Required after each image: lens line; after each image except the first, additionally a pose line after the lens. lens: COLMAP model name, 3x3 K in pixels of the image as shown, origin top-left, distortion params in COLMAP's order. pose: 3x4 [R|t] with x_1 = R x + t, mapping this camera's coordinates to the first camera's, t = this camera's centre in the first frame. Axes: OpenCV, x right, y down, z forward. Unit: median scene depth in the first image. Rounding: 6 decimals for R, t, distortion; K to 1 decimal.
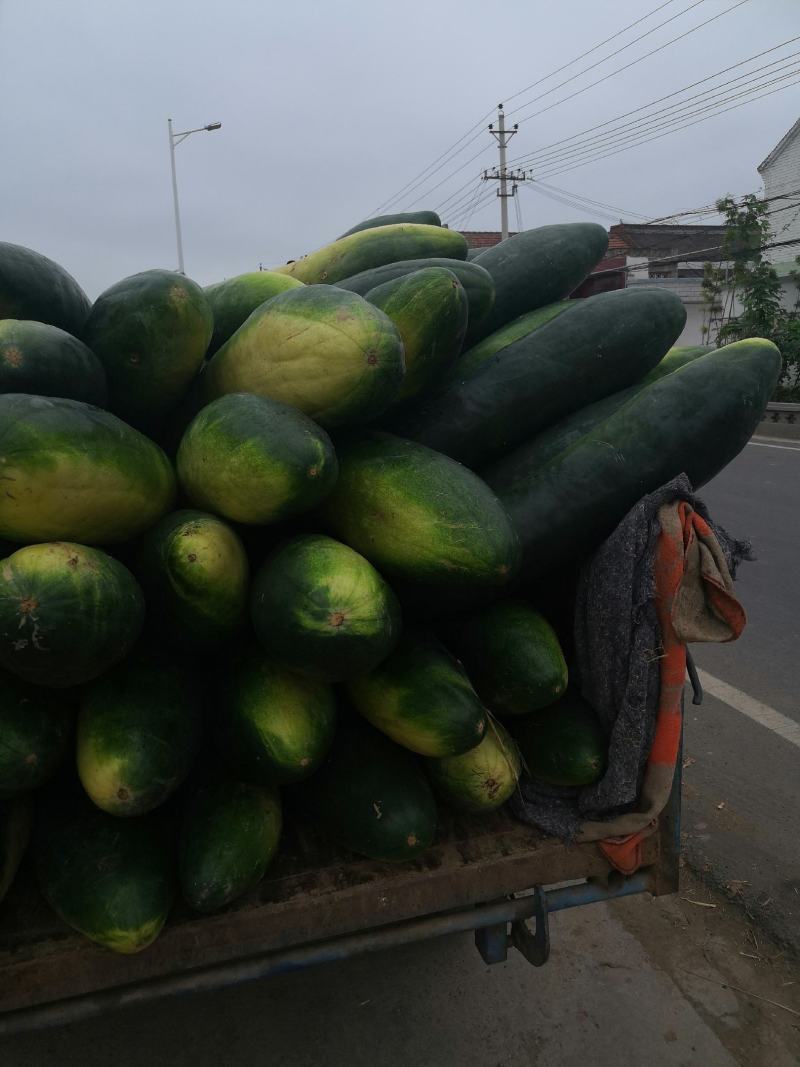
lens RADIAL K [[788.1, 0, 403.1], [0, 788.1, 531.0], [0, 0, 1]] dist [0.017475, -0.005239]
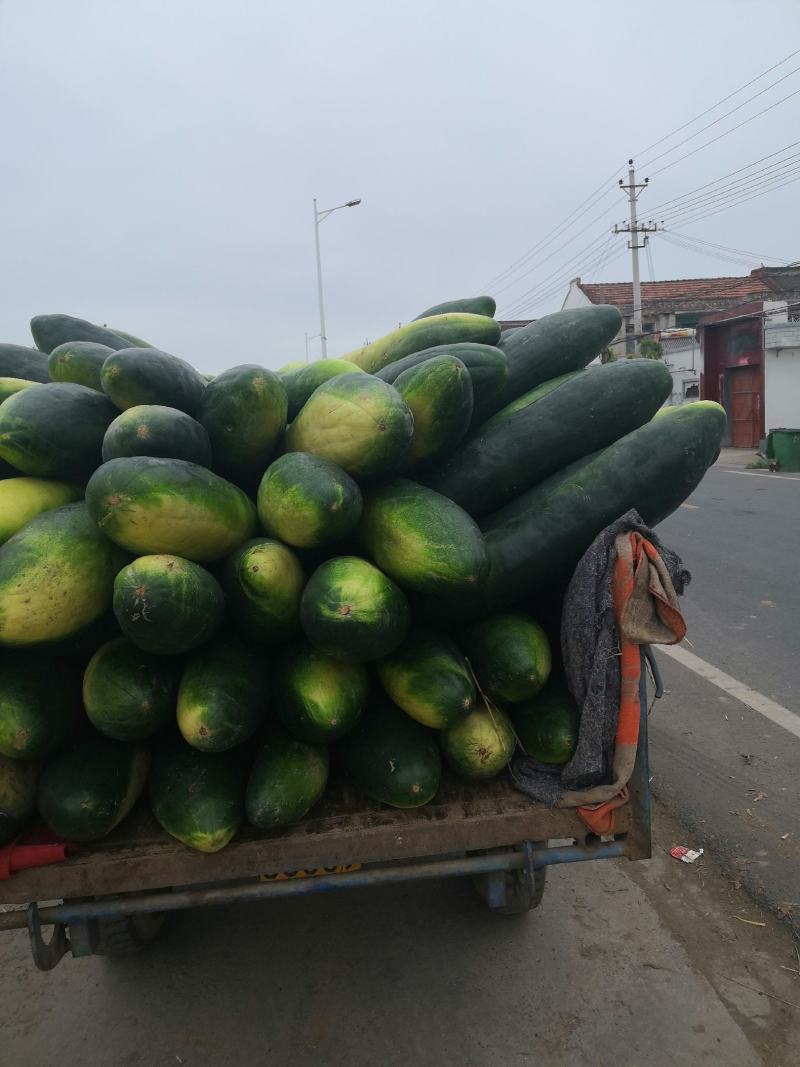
lens RADIAL K [[783.6, 0, 400.0], [0, 783.6, 533.5], [0, 0, 1]] dist [0.007556, 0.000692]
pose [[0.984924, 0.000313, -0.172987, 0.197237], [-0.010869, 0.998135, -0.060078, 0.044560], [0.172645, 0.061052, 0.983090, -0.291102]]
